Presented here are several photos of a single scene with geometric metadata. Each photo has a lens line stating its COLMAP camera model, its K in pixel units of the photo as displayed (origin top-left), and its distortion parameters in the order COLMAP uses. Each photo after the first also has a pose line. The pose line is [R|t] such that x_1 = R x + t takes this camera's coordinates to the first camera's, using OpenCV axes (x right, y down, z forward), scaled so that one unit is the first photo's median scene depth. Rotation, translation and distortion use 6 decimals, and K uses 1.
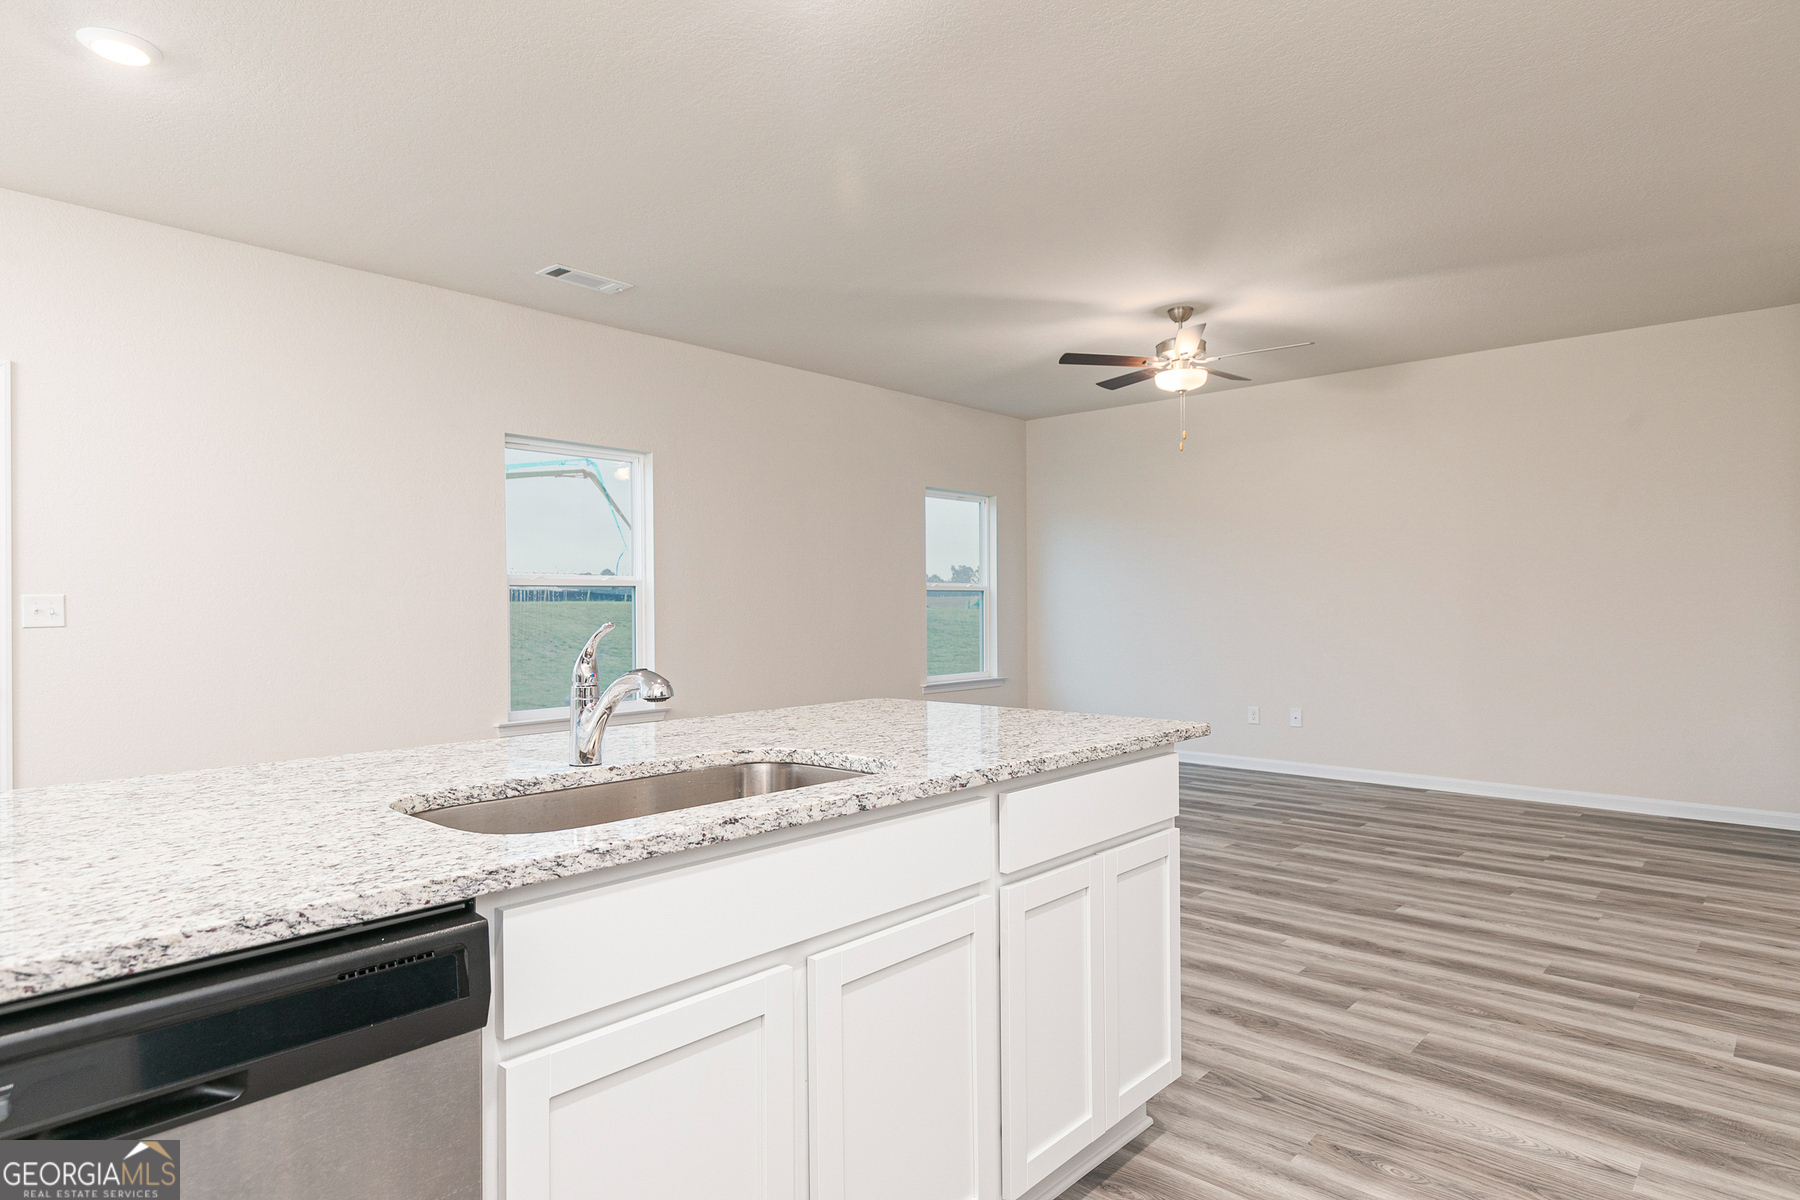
lens RADIAL K [[1012.7, 0, 908.5], [0, 1012.7, 602.4], [0, 0, 1]] dist [0.003805, 0.000887]
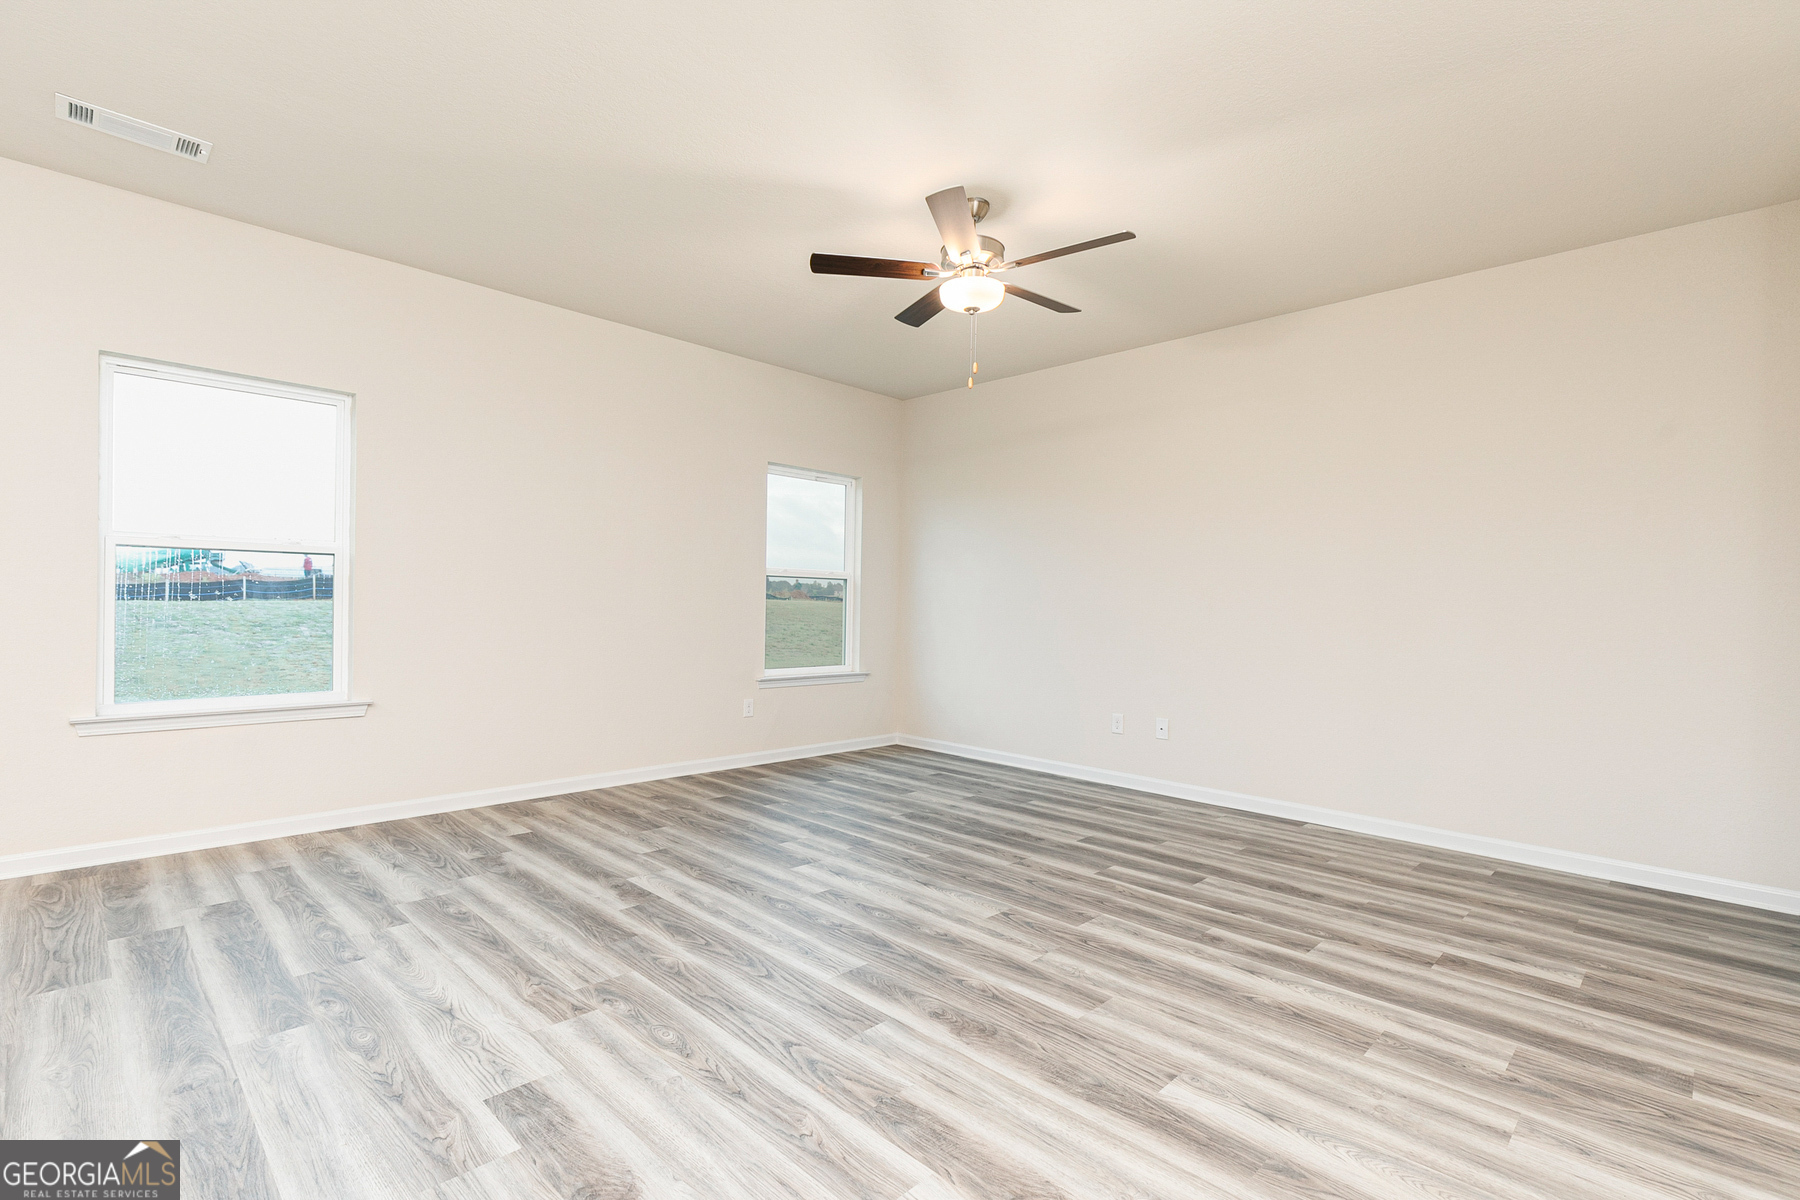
lens RADIAL K [[819.9, 0, 906.5], [0, 819.9, 612.3], [0, 0, 1]] dist [0.002904, 0.000224]
pose [[0.998618, 0.023716, -0.046911, 0.335678], [-0.023209, 0.999666, 0.011334, 0.018618], [0.047164, -0.010229, 0.998835, 0.495432]]
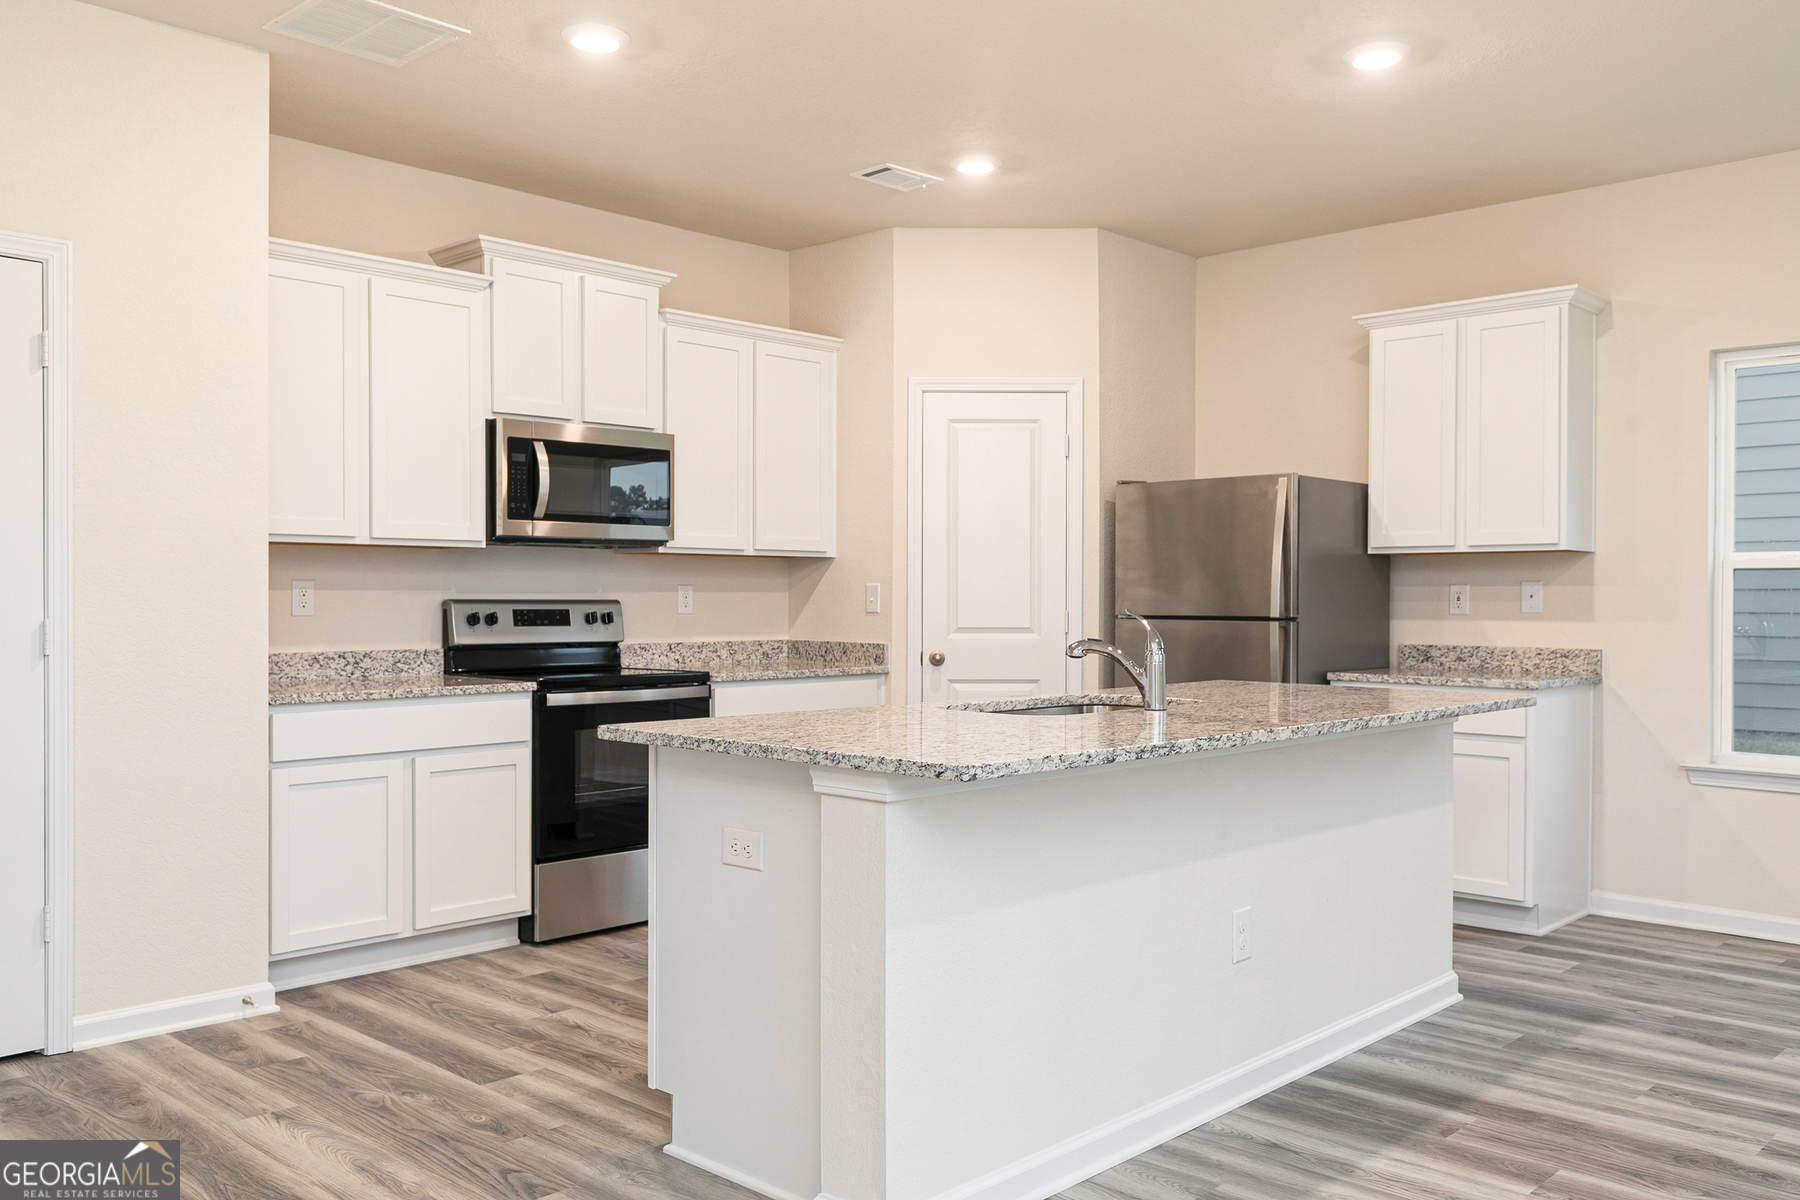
lens RADIAL K [[1469.2, 0, 896.1], [0, 1469.2, 599.5], [0, 0, 1]] dist [0.006278, -0.003037]
pose [[-0.999538, 0.002839, 0.030275, -0.009525], [0.002901, 0.999994, 0.002009, 0.000914], [-0.030269, 0.002096, -0.999540, 1.336506]]
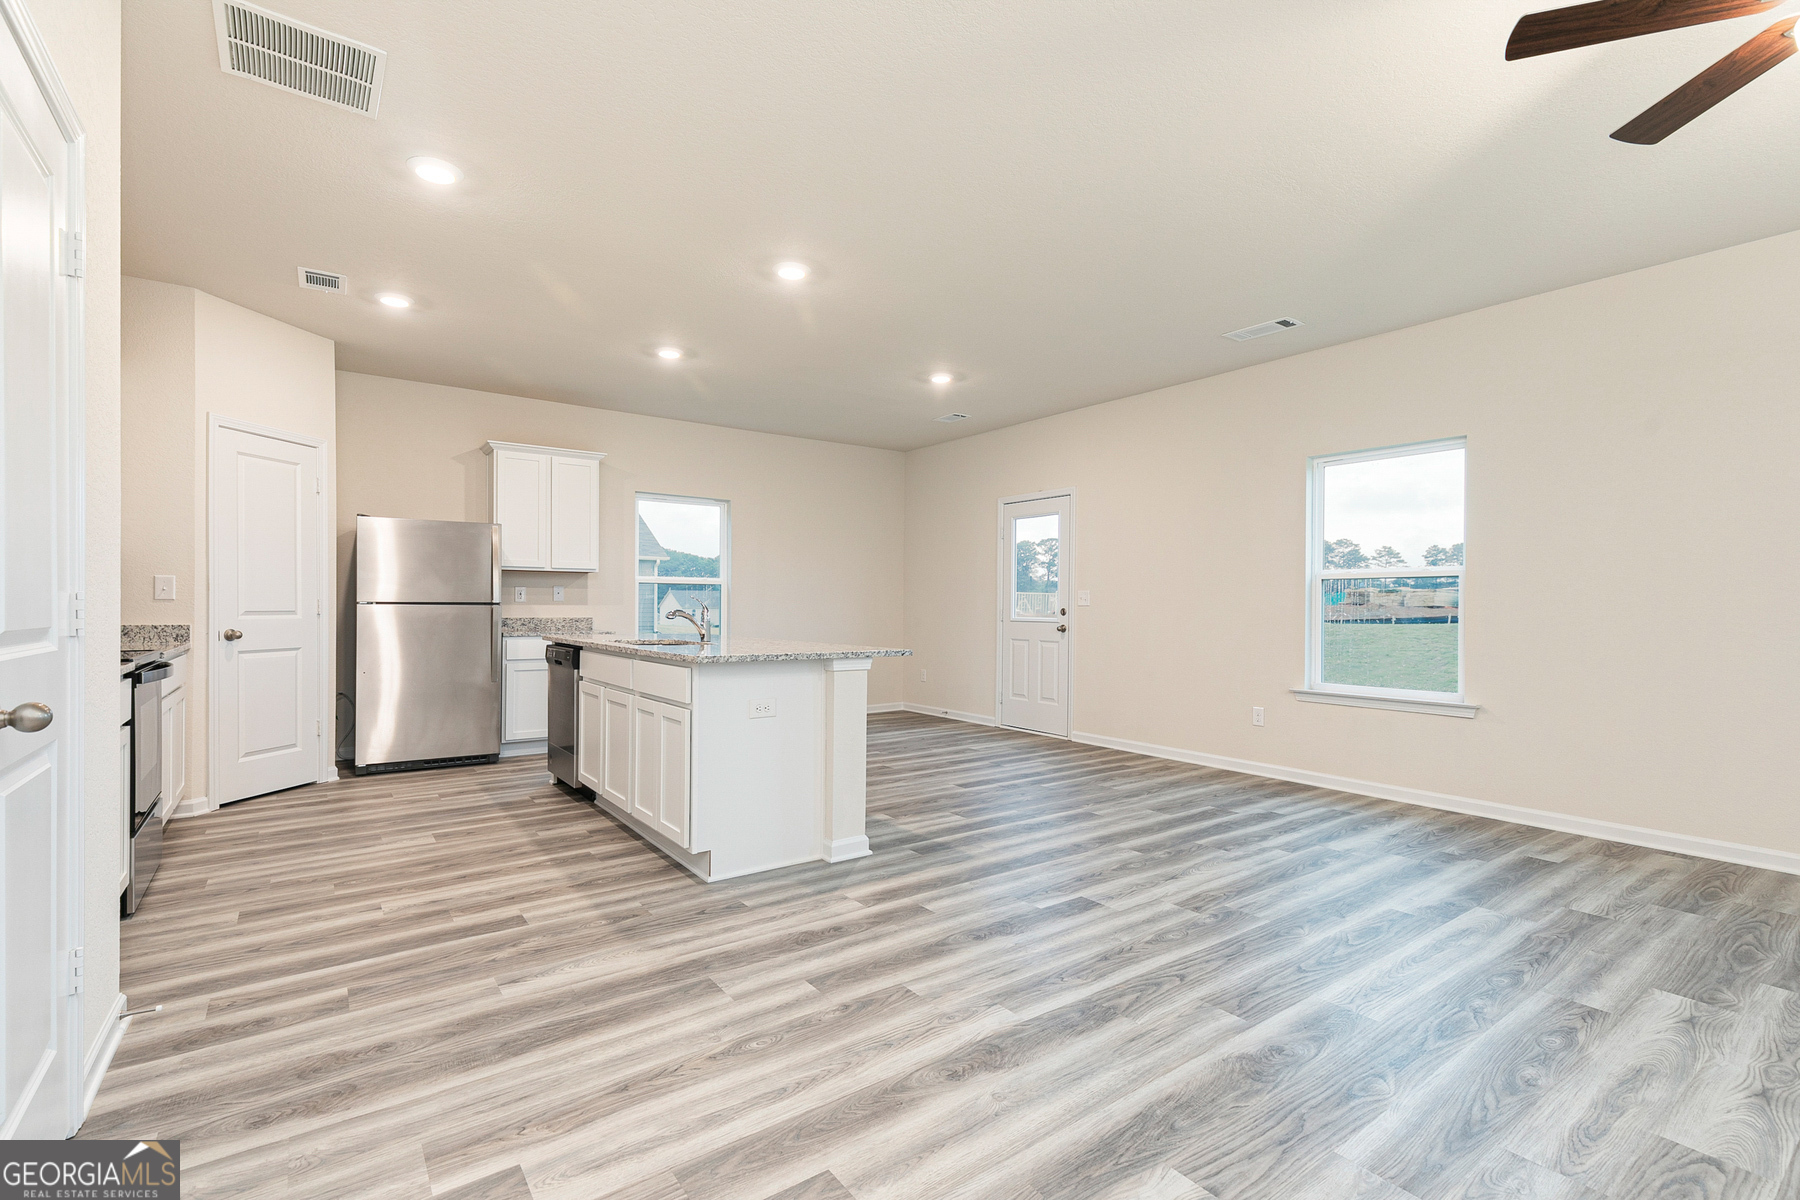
lens RADIAL K [[819.9, 0, 900.5], [0, 819.9, 598.7], [0, 0, 1]] dist [0.002904, 0.000224]
pose [[-0.202959, -0.004539, -0.979177, 0.886807], [-0.005034, 0.999981, -0.003592, 0.015774], [0.979174, 0.004200, -0.202978, 0.915572]]
